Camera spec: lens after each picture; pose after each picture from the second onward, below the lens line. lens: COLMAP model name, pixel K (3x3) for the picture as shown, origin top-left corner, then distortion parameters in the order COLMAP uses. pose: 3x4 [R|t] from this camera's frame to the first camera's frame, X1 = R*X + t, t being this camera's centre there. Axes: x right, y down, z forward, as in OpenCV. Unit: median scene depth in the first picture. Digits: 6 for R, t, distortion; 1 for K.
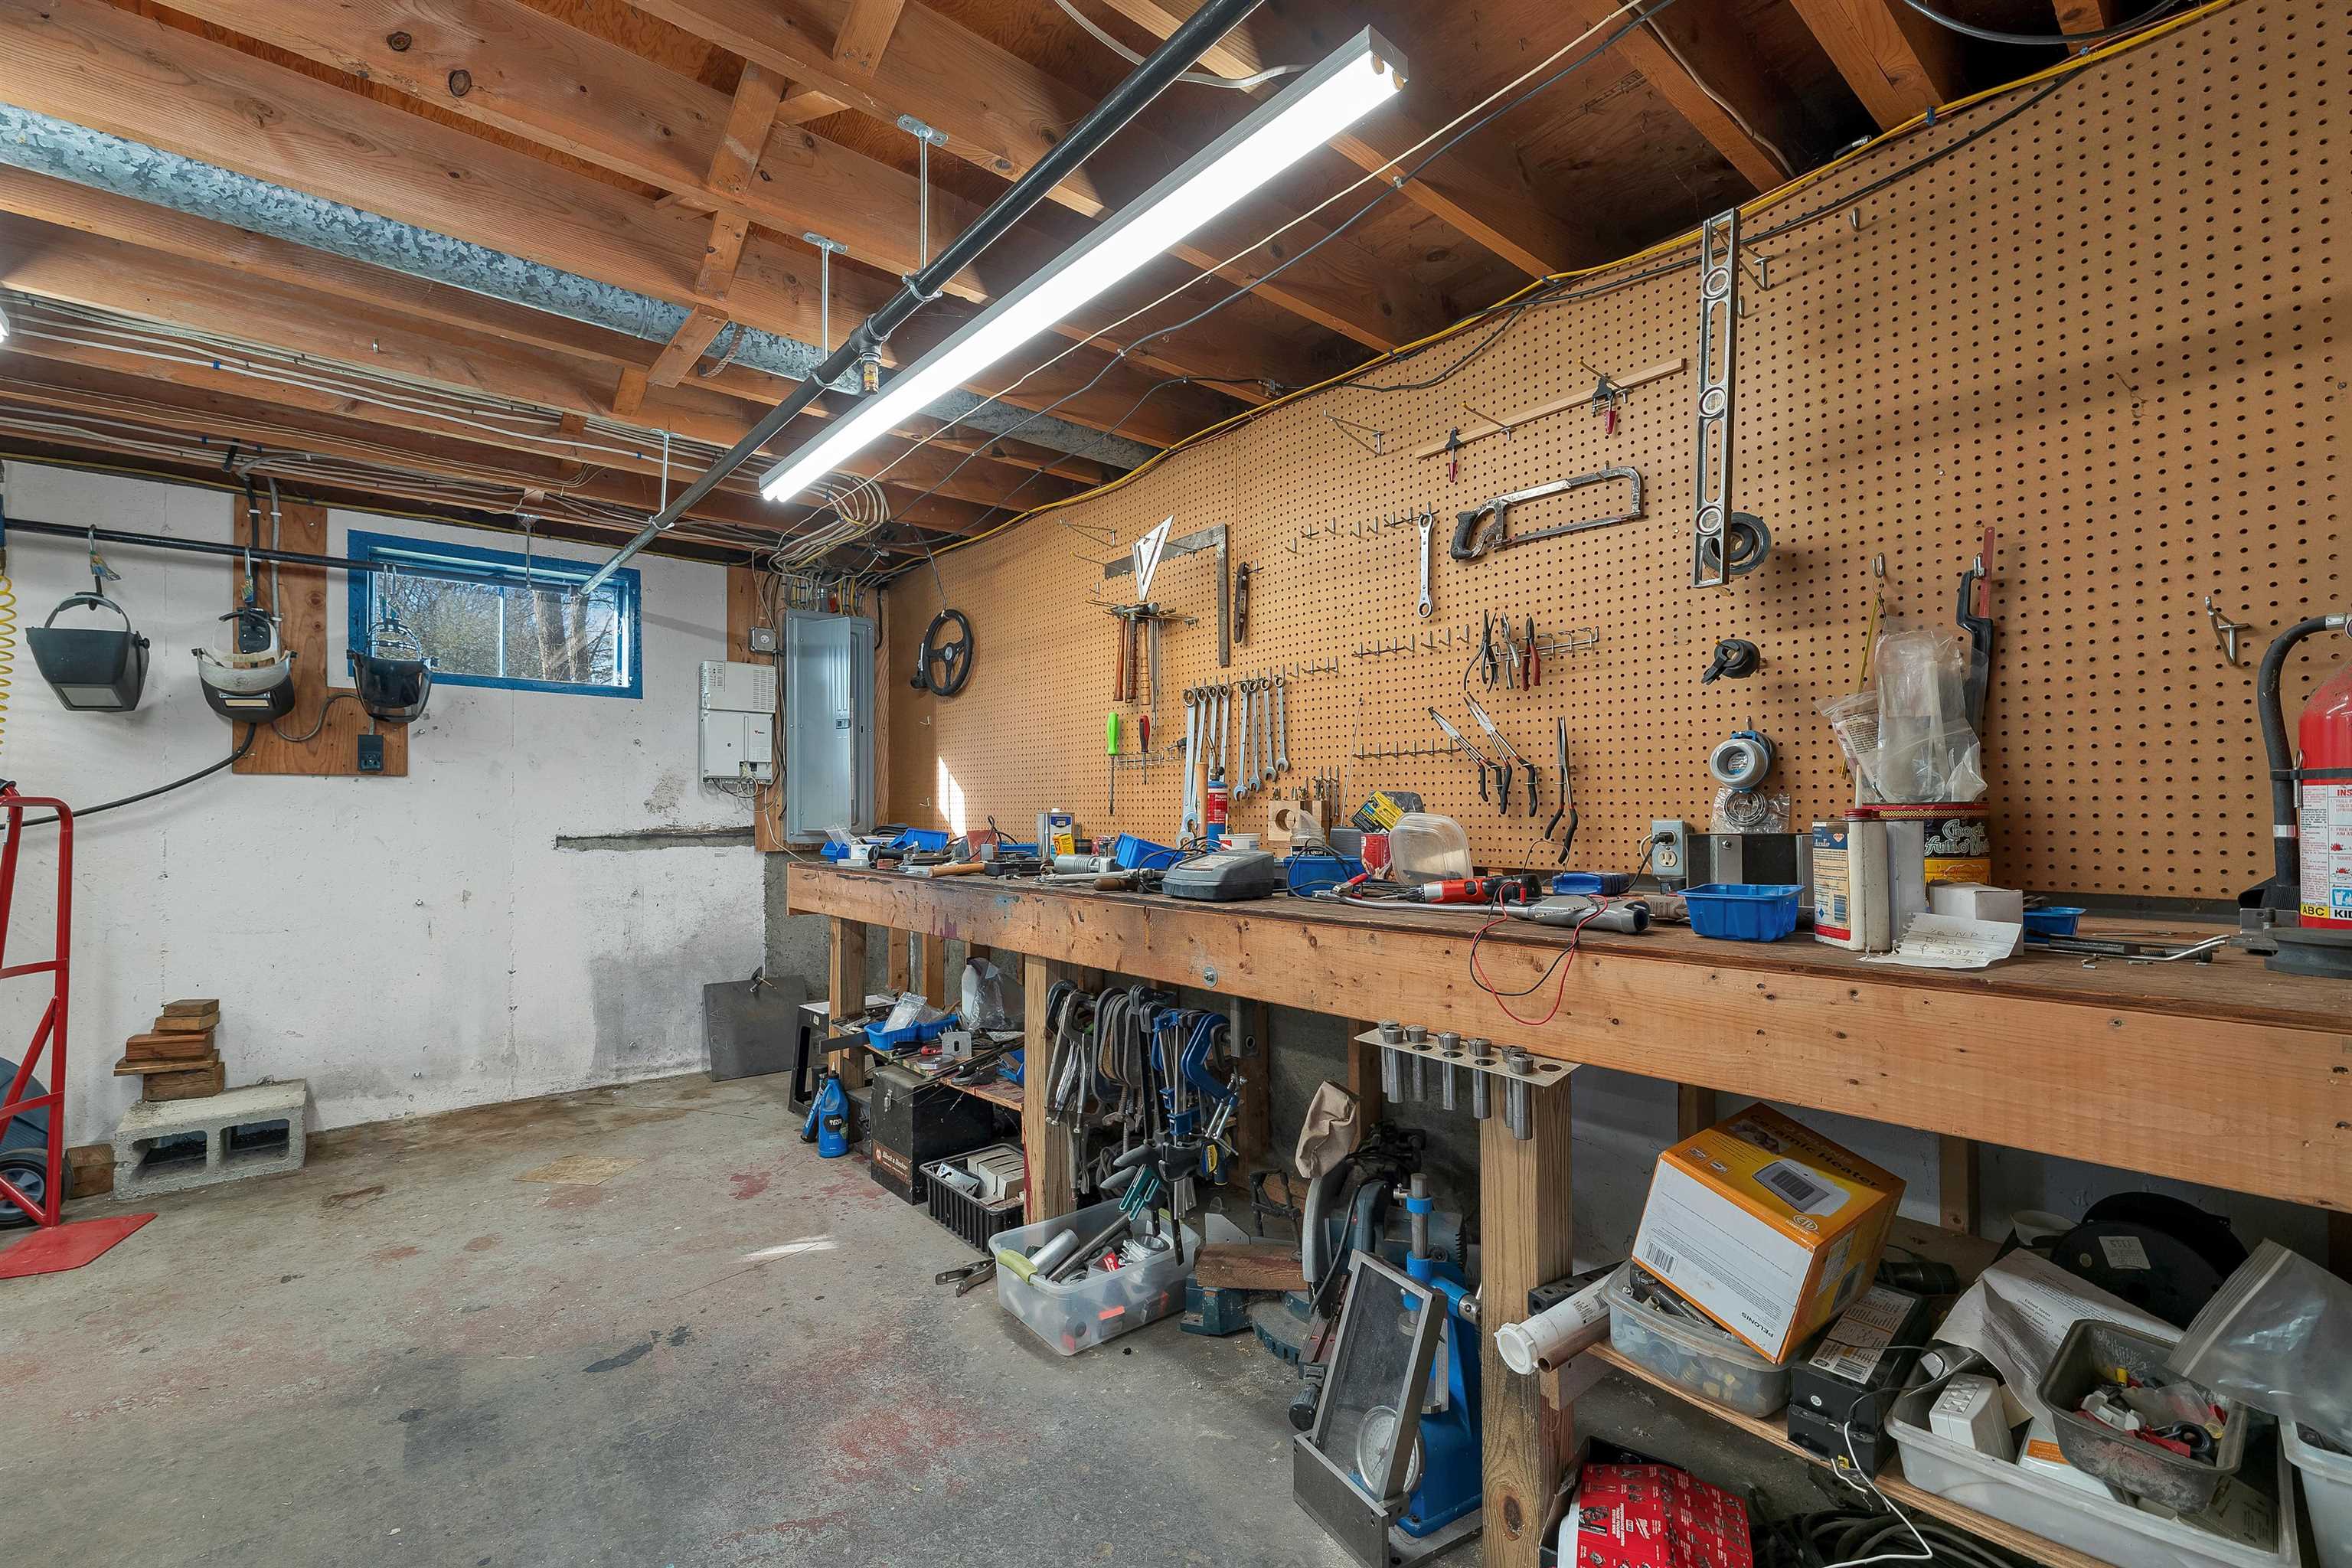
lens RADIAL K [[1006.1, 0, 1170.9], [0, 1006.1, 795.1], [0, 0, 1]] dist [0.000992, -0.000084]
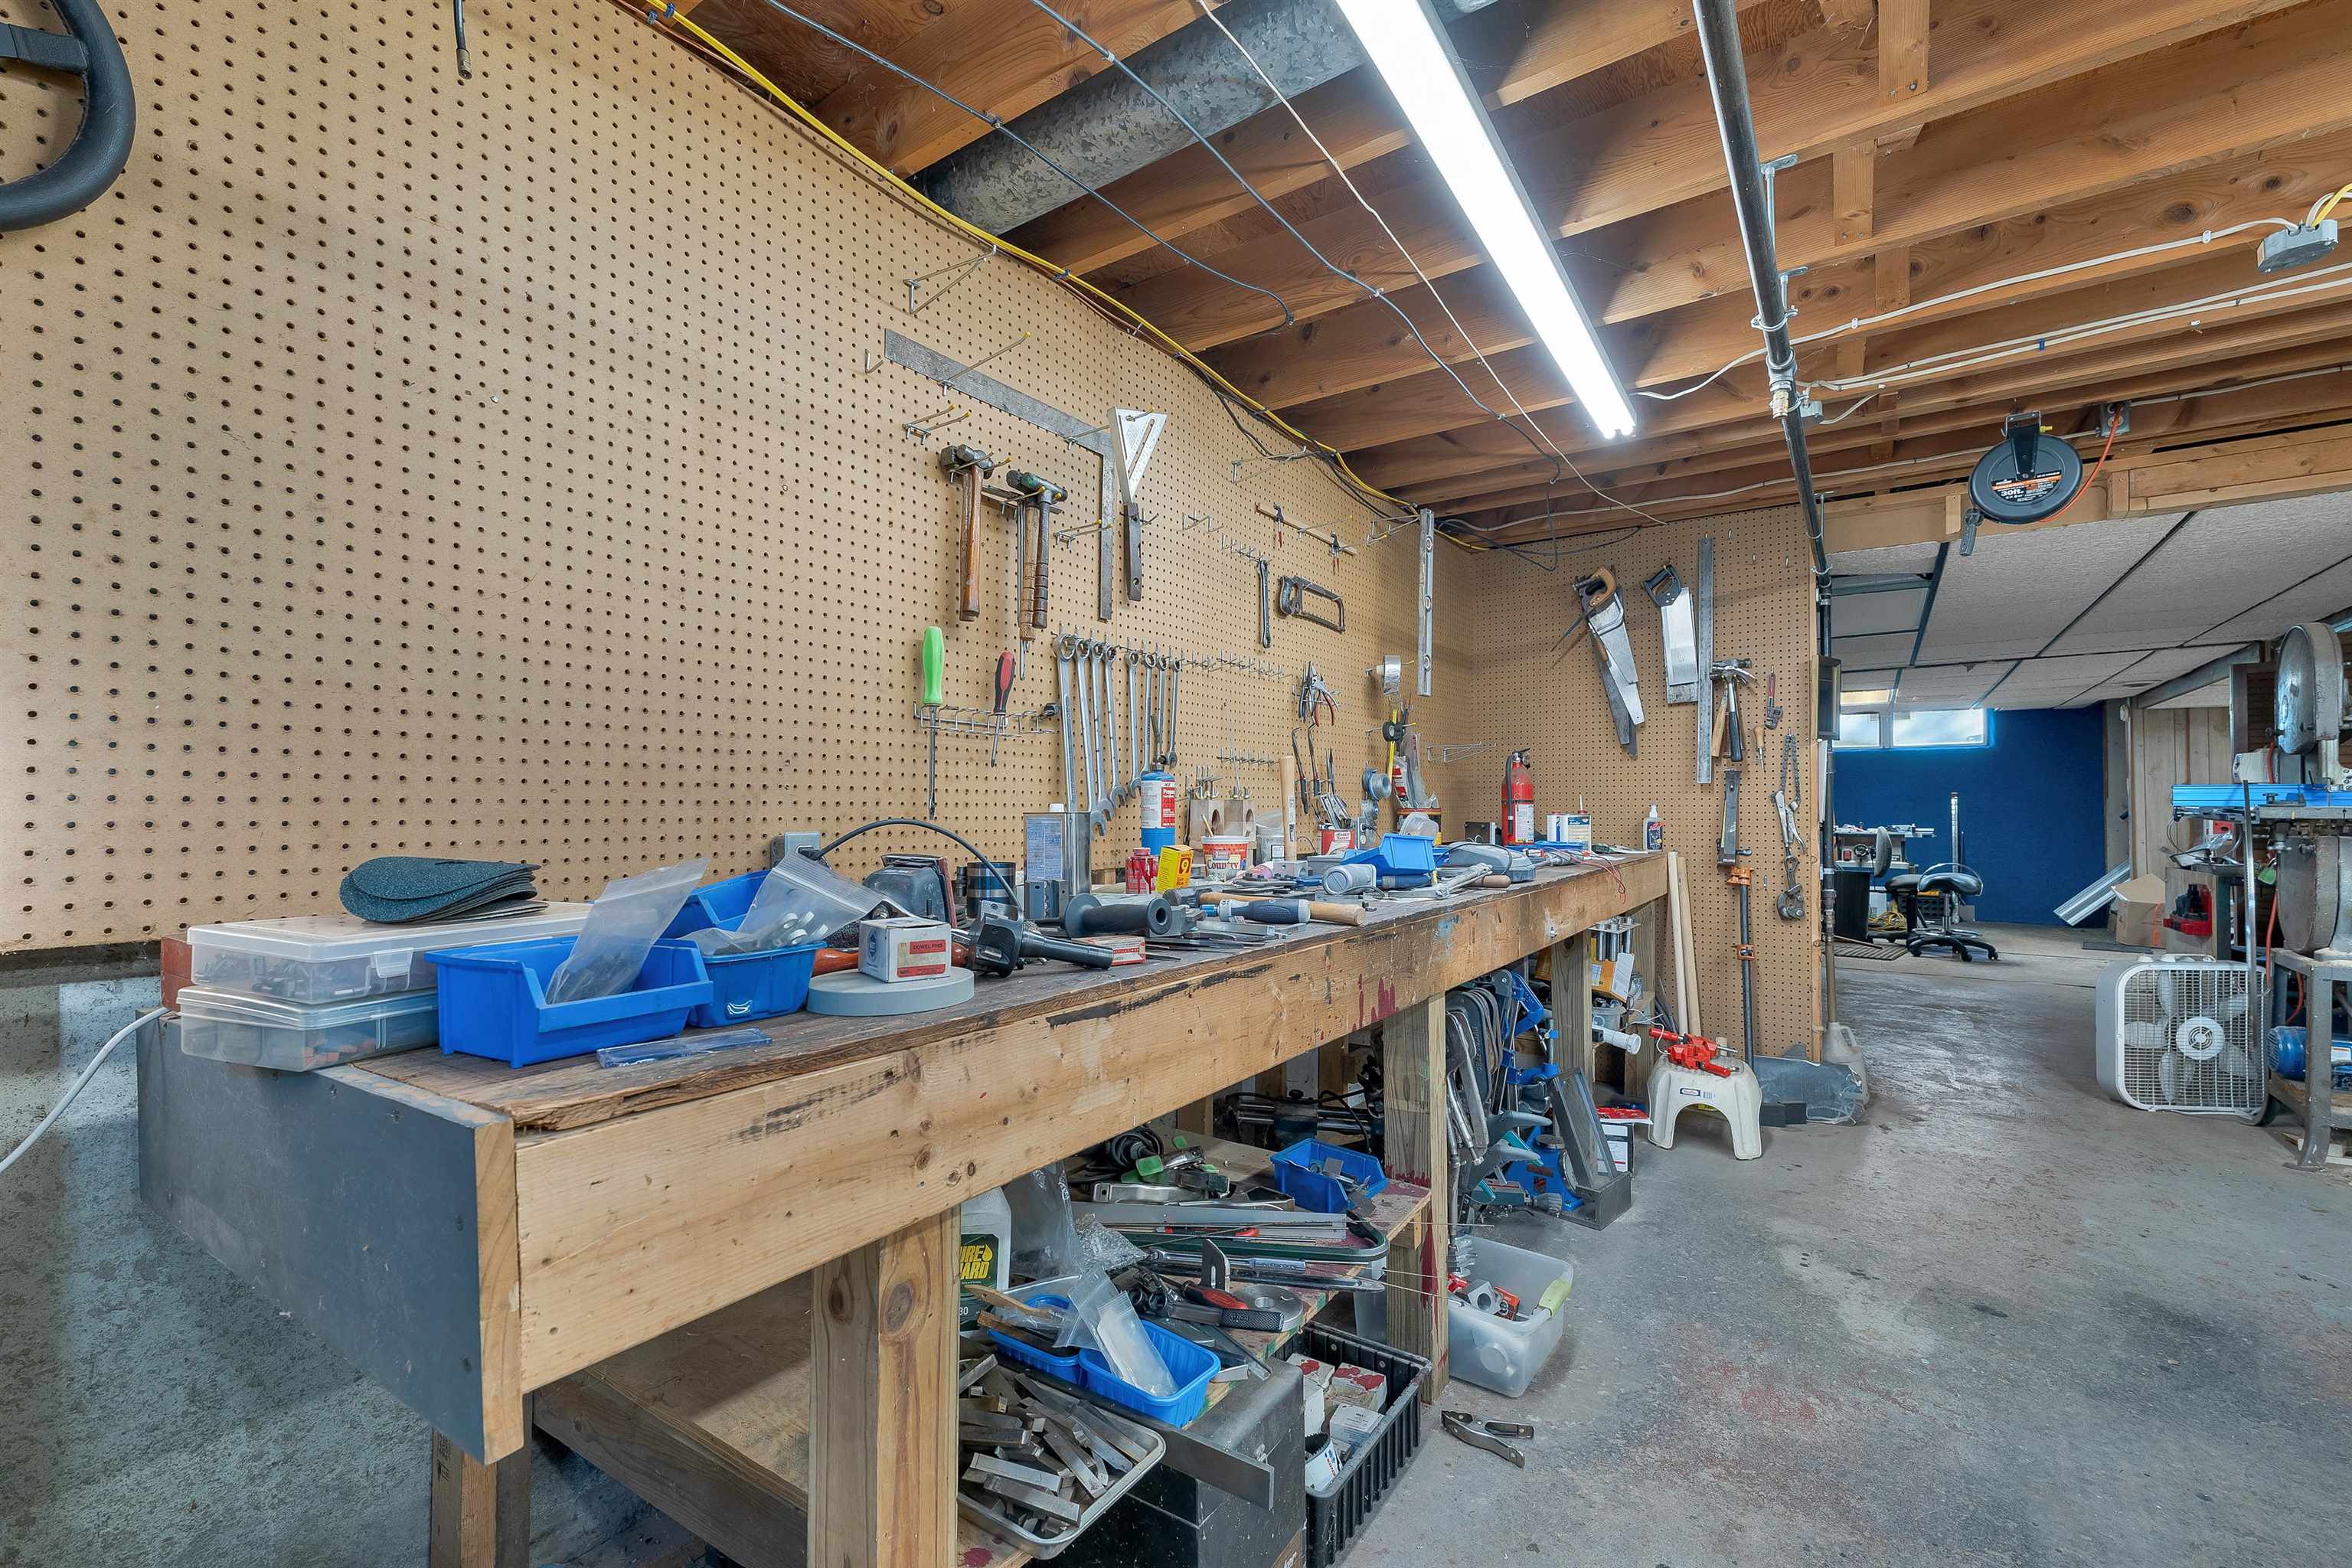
lens RADIAL K [[1006.1, 0, 1172.3], [0, 1006.1, 795.8], [0, 0, 1]] dist [0.000992, -0.000084]
pose [[-0.271388, 0.017298, 0.962315, -0.863575], [-0.016862, 0.999600, -0.022724, 0.026469], [-0.962322, -0.022394, -0.270988, 1.439899]]
